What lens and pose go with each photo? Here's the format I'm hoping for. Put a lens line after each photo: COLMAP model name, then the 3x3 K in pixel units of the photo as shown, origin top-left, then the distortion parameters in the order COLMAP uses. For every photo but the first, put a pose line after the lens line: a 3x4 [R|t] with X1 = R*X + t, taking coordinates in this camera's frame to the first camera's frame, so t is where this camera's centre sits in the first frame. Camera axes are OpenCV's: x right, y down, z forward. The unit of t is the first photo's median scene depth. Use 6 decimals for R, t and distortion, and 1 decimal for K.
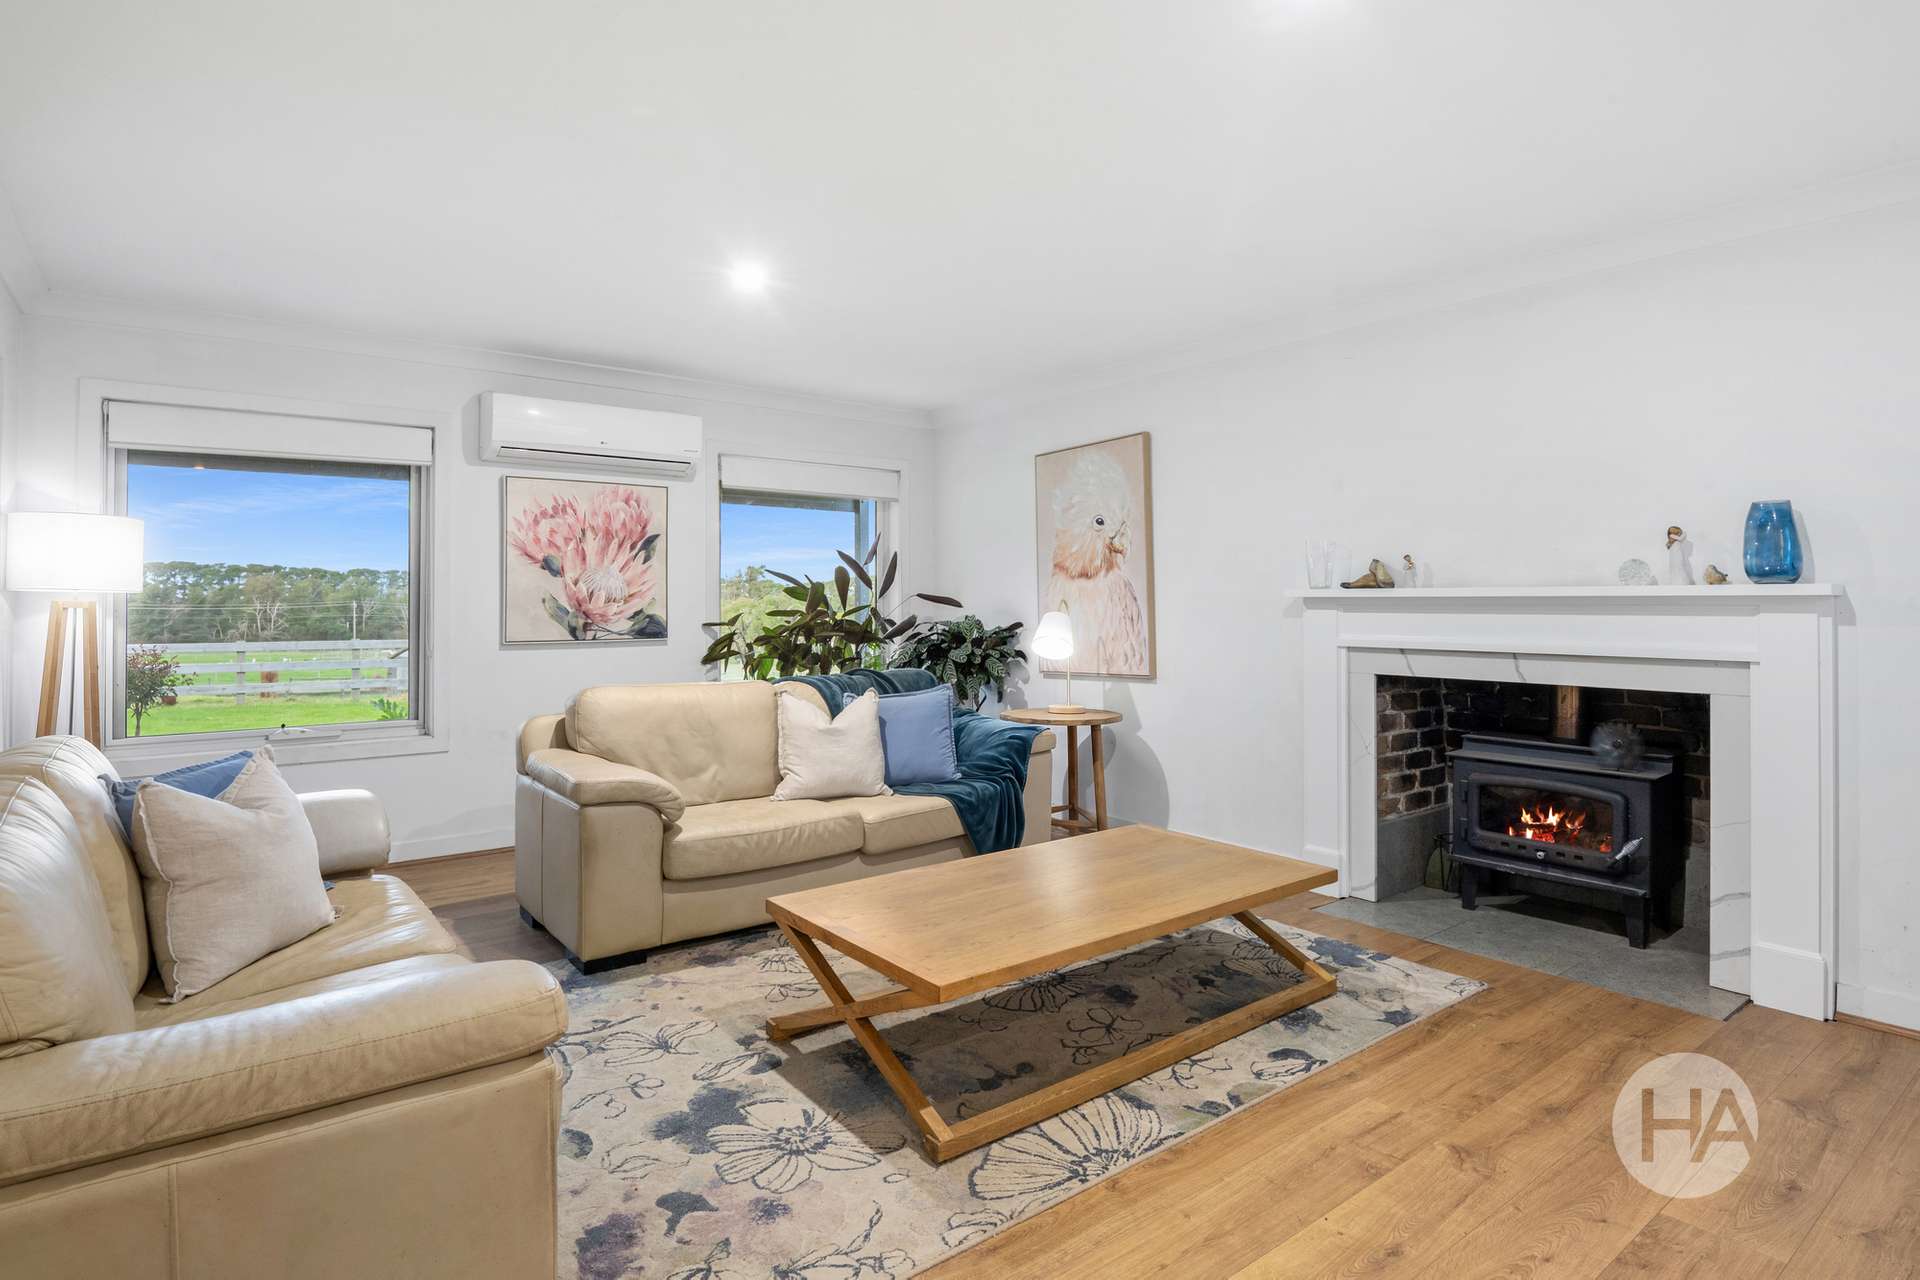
lens RADIAL K [[975.3, 0, 944.5], [0, 975.3, 611.4], [0, 0, 1]] dist [0.001954, -0.000467]
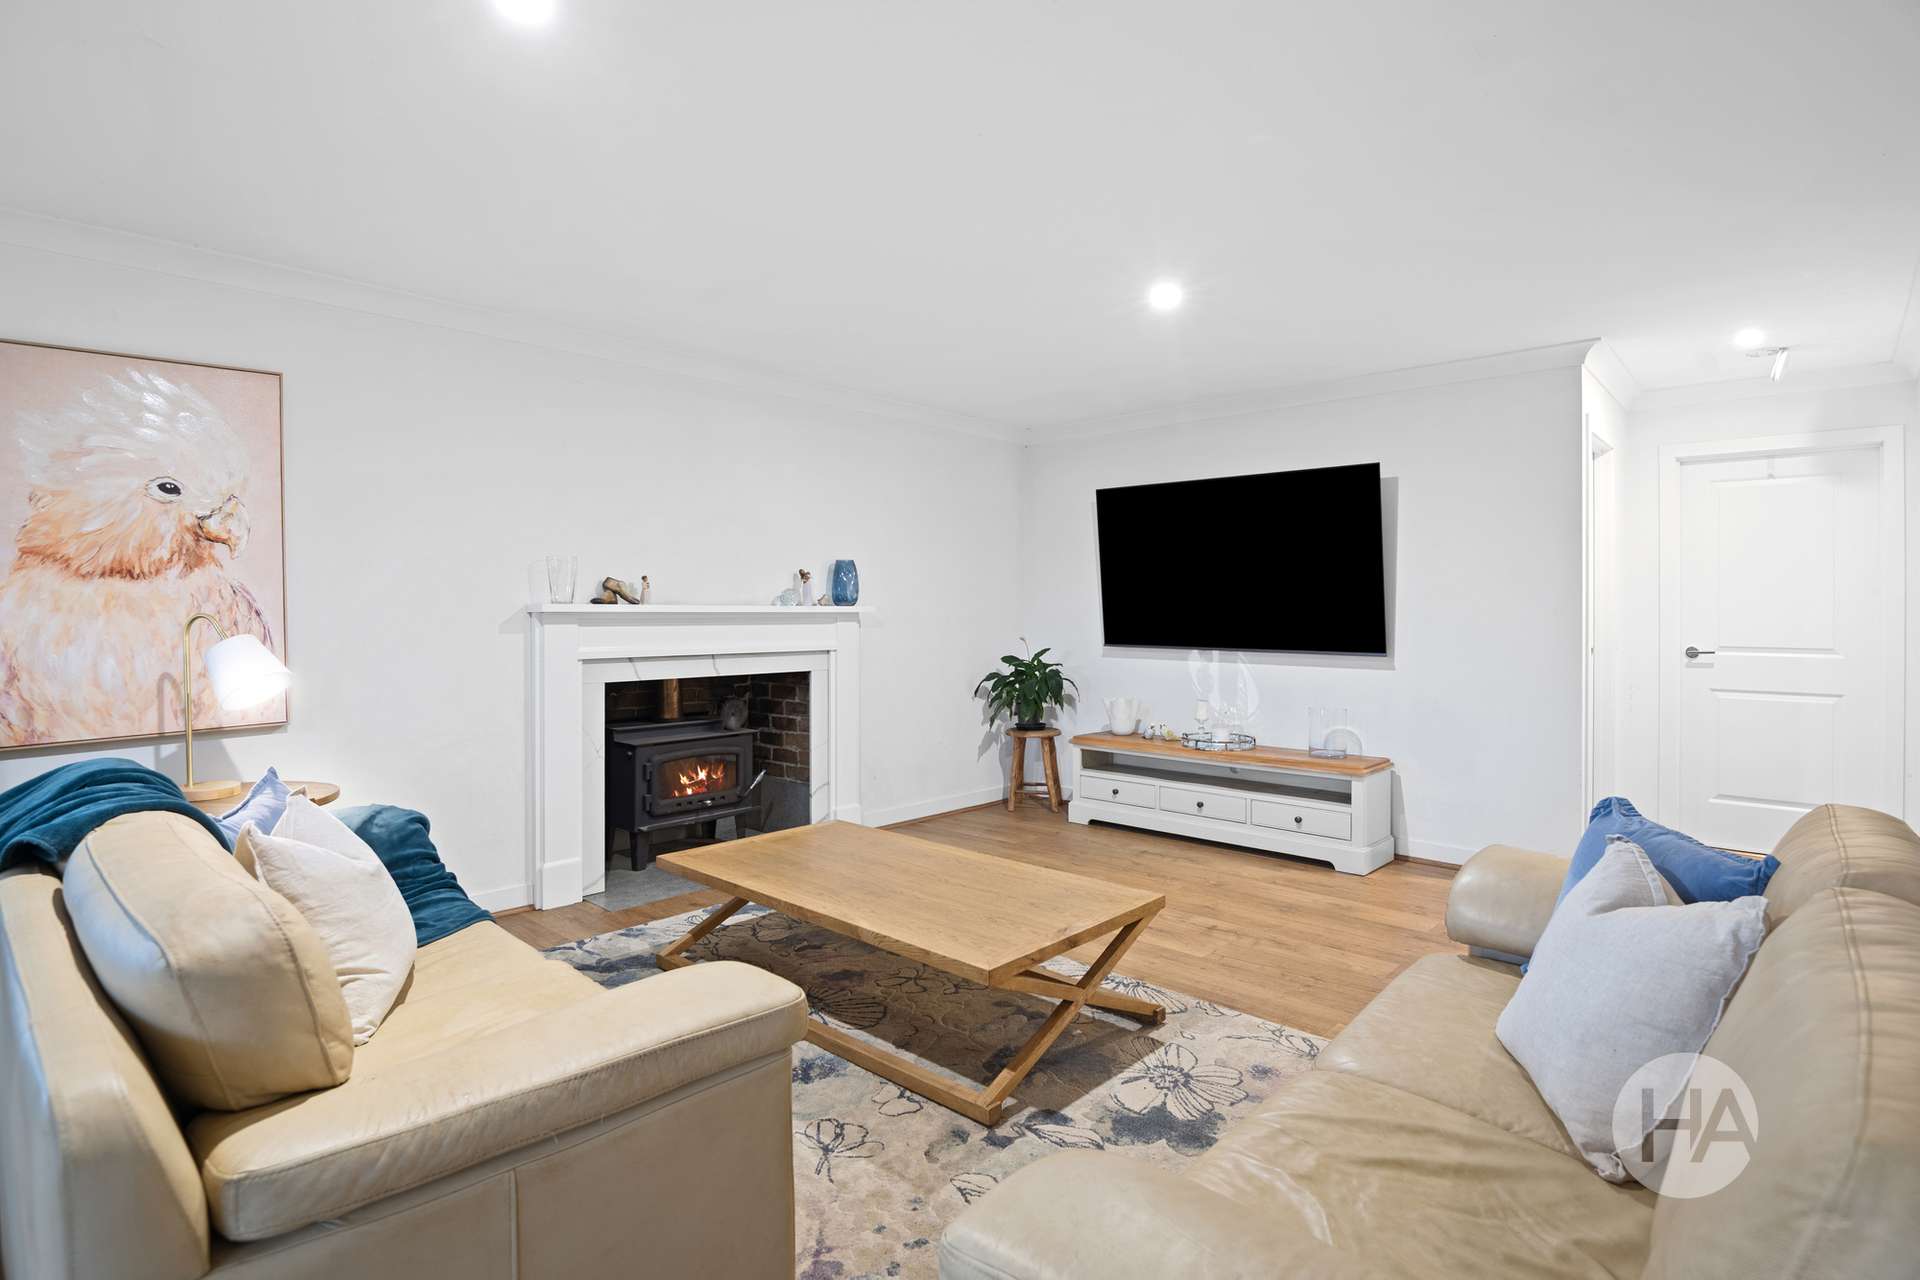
lens RADIAL K [[975.3, 0, 944.5], [0, 975.3, 611.4], [0, 0, 1]] dist [0.001954, -0.000467]
pose [[-0.165469, -0.002645, 0.986212, -0.879355], [0.004574, 0.999984, 0.003449, -0.021955], [-0.986204, 0.005082, -0.165454, 1.009204]]
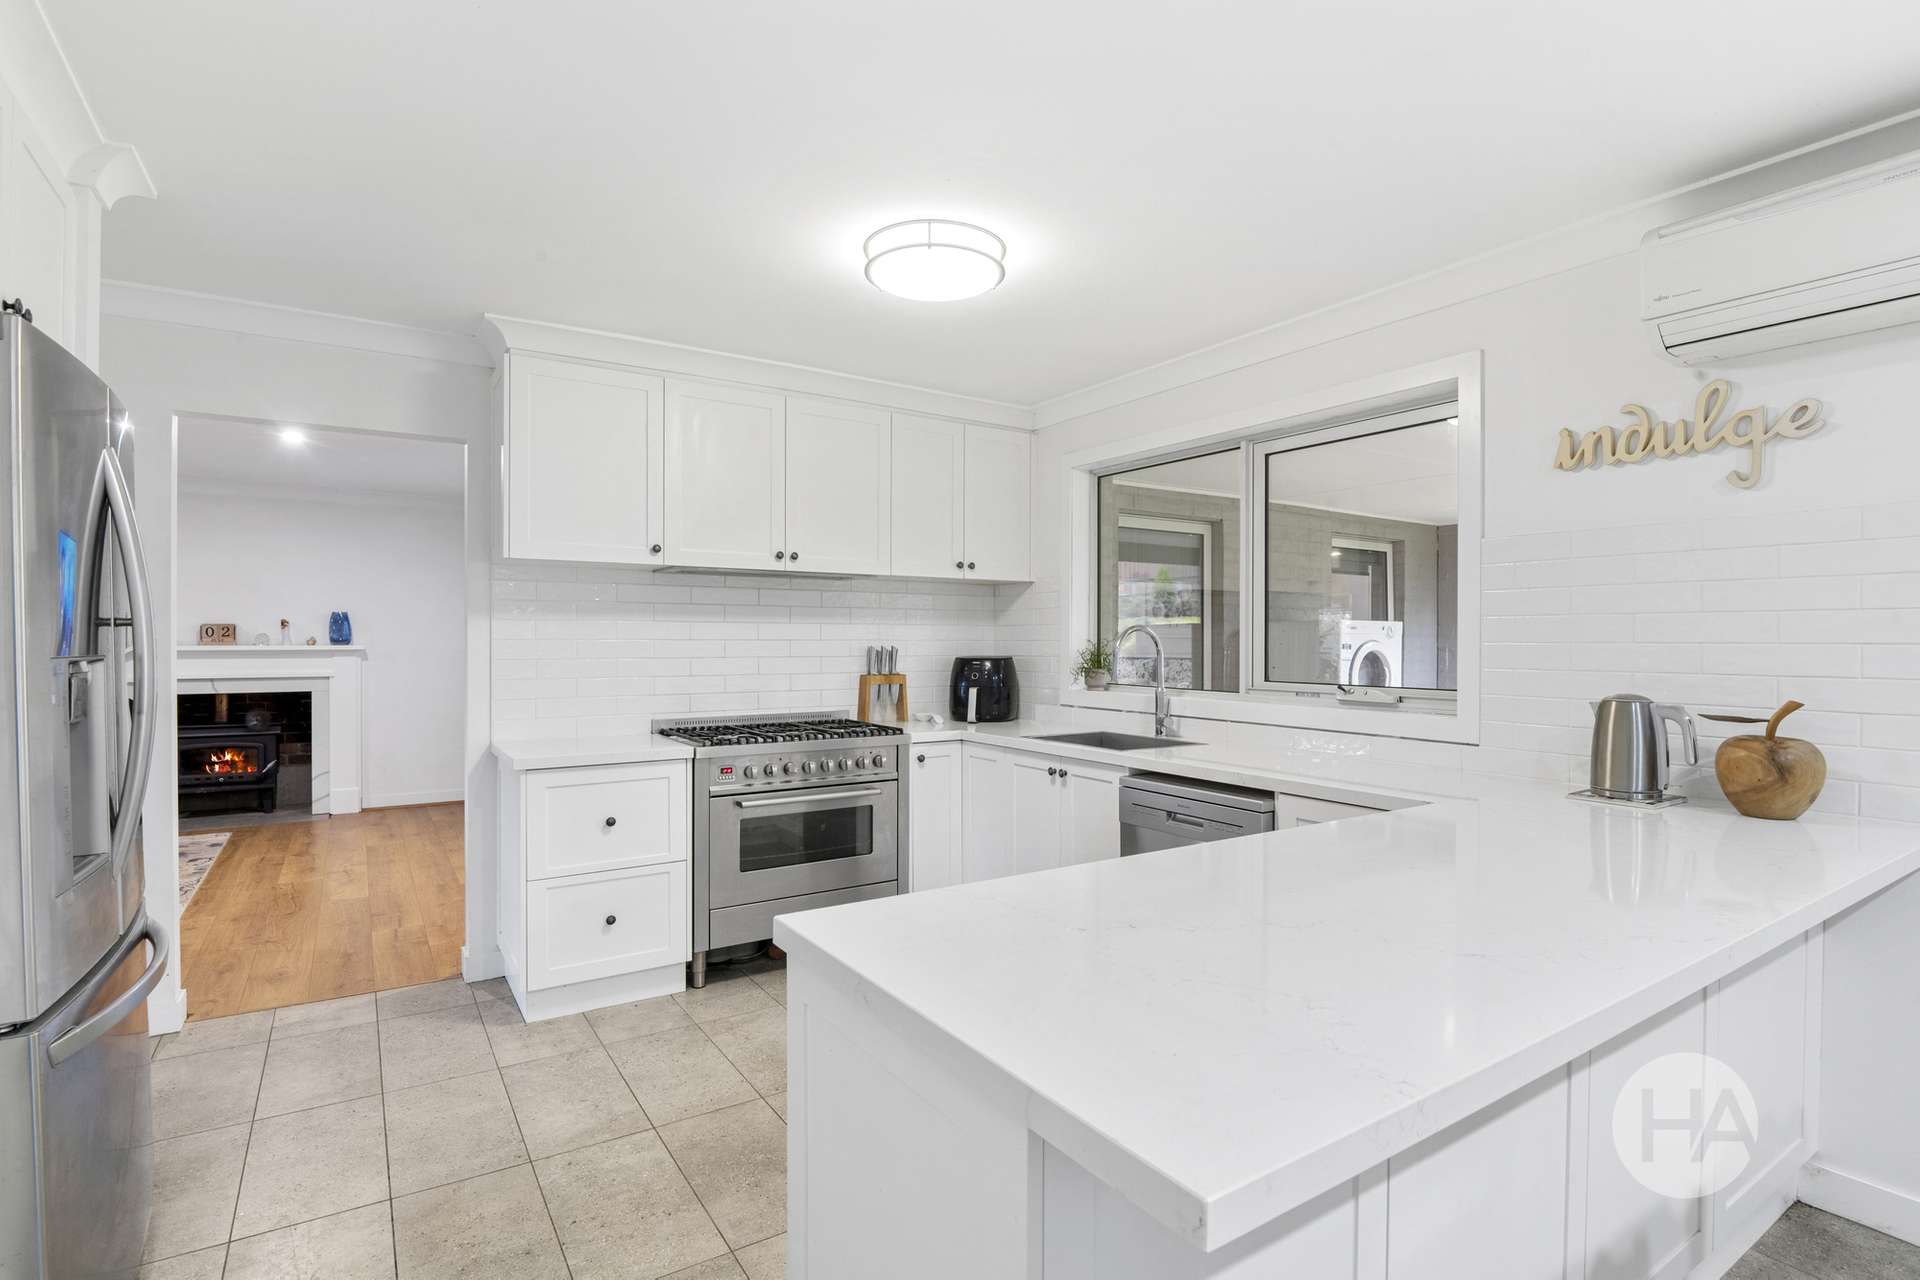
lens RADIAL K [[937.3, 0, 960.0], [0, 937.3, 640.0], [0, 0, 1]] dist [0.001152, -0.000034]
pose [[0.066966, -0.005897, 0.997738, -1.319917], [0.000468, 0.999983, 0.005879, -0.049984], [-0.997755, 0.000073, 0.066967, -0.688876]]
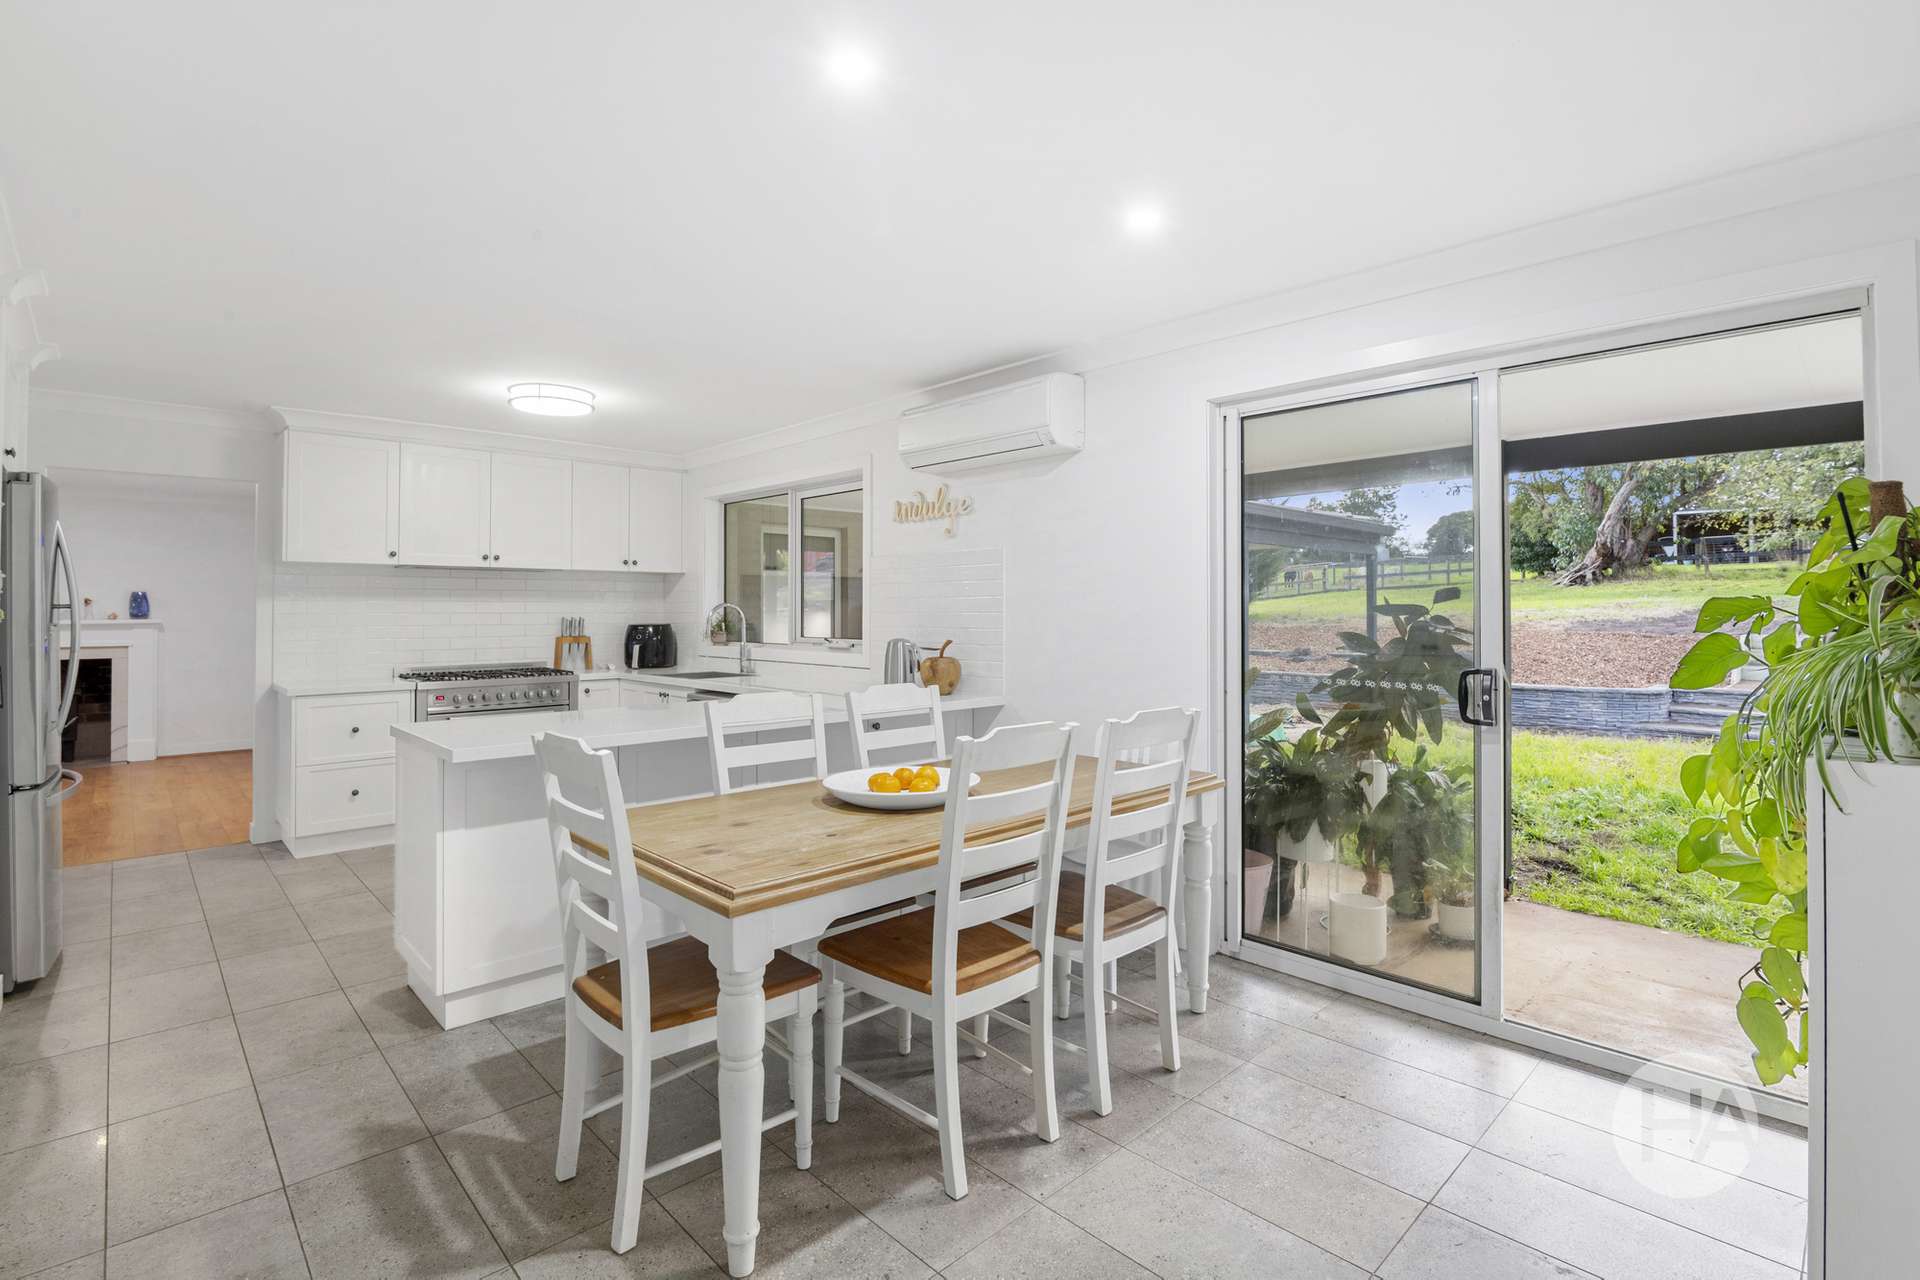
lens RADIAL K [[905.7, 0, 959.6], [0, 905.7, 594.4], [0, 0, 1]] dist [-0.000964, -0.007678]
pose [[-0.110035, 0.013072, 0.993842, -1.992867], [0.004252, 0.999911, -0.012681, -0.053629], [-0.993919, 0.002830, -0.110081, -1.105778]]
